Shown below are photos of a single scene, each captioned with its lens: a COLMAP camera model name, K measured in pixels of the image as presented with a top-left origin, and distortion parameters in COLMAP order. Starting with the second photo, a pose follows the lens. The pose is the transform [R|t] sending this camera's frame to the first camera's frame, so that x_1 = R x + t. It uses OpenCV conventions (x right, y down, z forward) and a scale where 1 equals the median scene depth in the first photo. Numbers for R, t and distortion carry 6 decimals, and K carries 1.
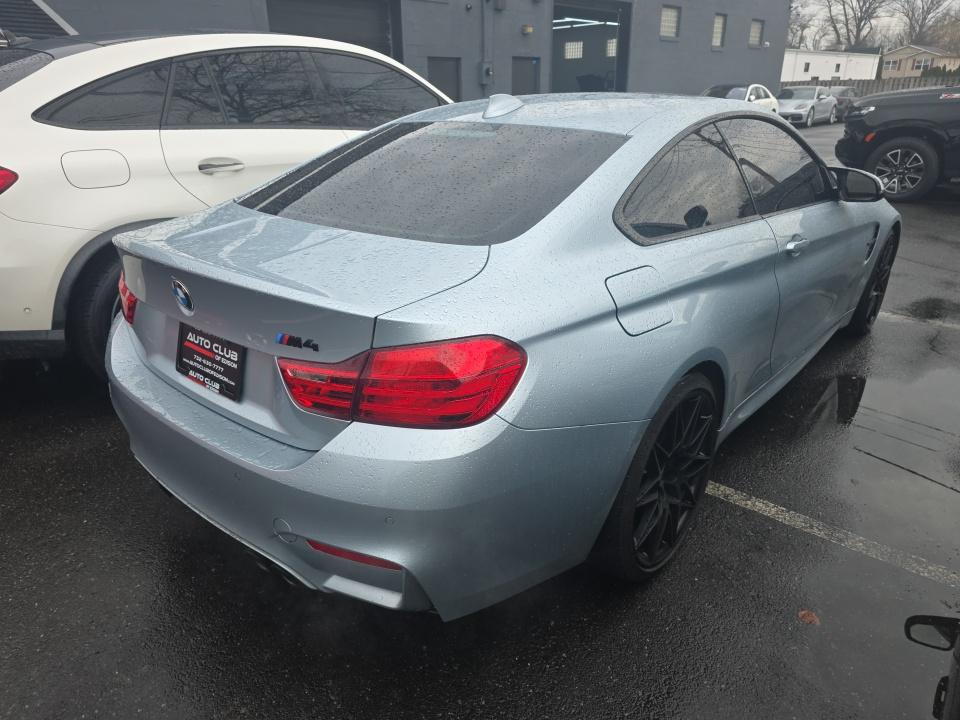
lens RADIAL K [[644.3, 0, 484.6], [0, 644.3, 360.5], [0, 0, 1]] dist [0.050094, -0.041409]
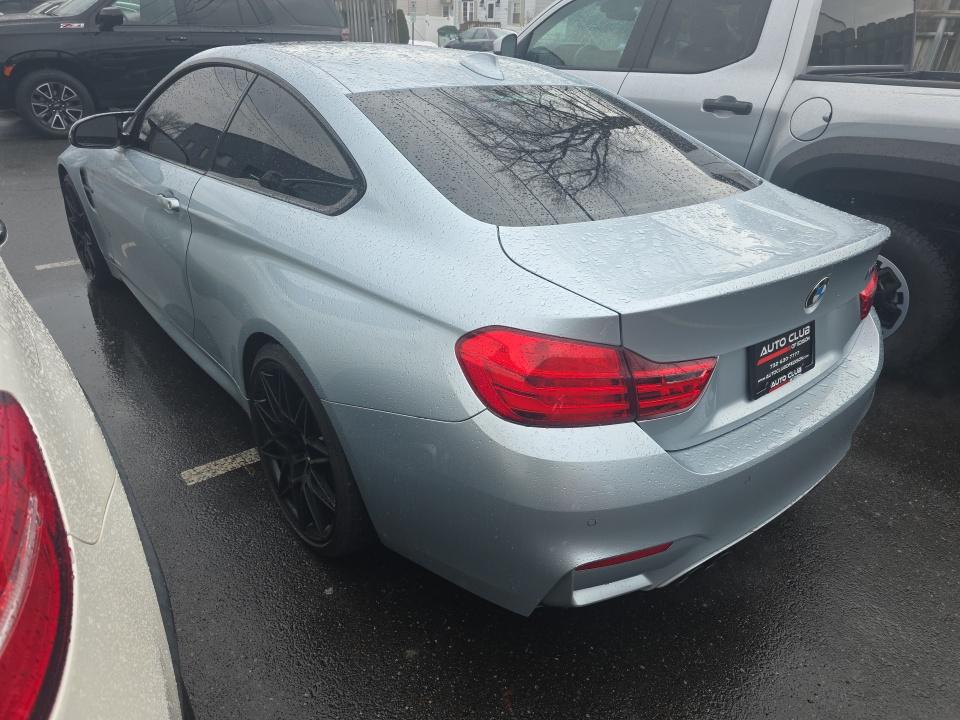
lens RADIAL K [[644.3, 0, 484.6], [0, 644.3, 360.5], [0, 0, 1]] dist [0.050094, -0.041409]
pose [[0.182284, -0.429573, 0.884443, -1.341626], [0.340563, 0.871418, 0.353056, -0.480595], [-0.922382, 0.236852, 0.305142, 1.099323]]
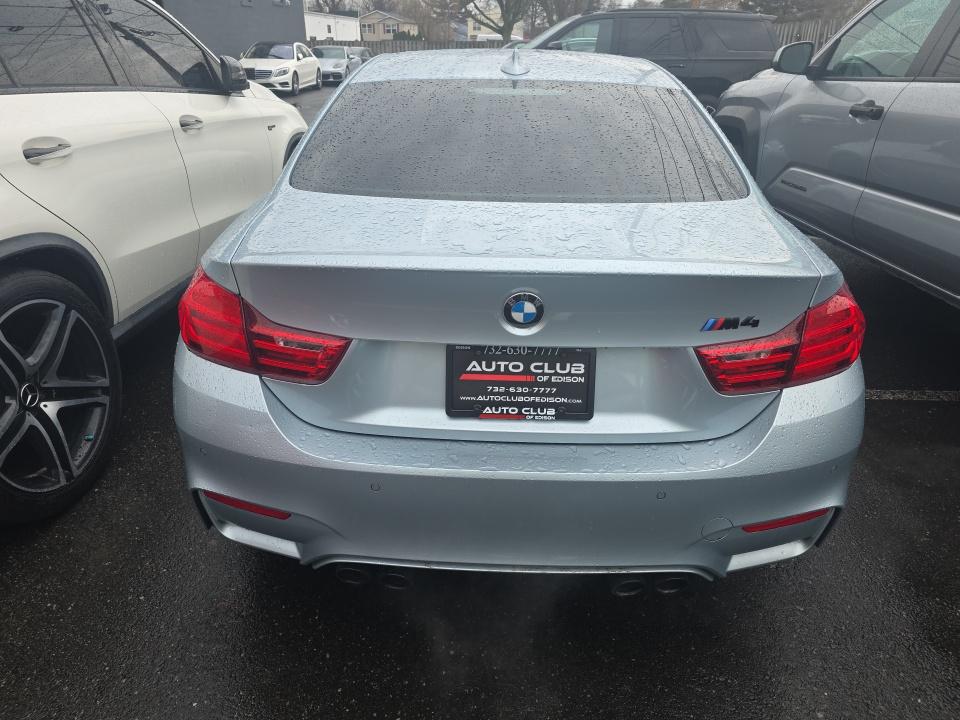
lens RADIAL K [[644.3, 0, 484.6], [0, 644.3, 360.5], [0, 0, 1]] dist [0.050094, -0.041409]
pose [[0.779439, -0.254963, 0.572249, -0.891997], [0.223441, 0.966503, 0.126280, -0.139041], [-0.585277, 0.029437, 0.810299, 0.374962]]
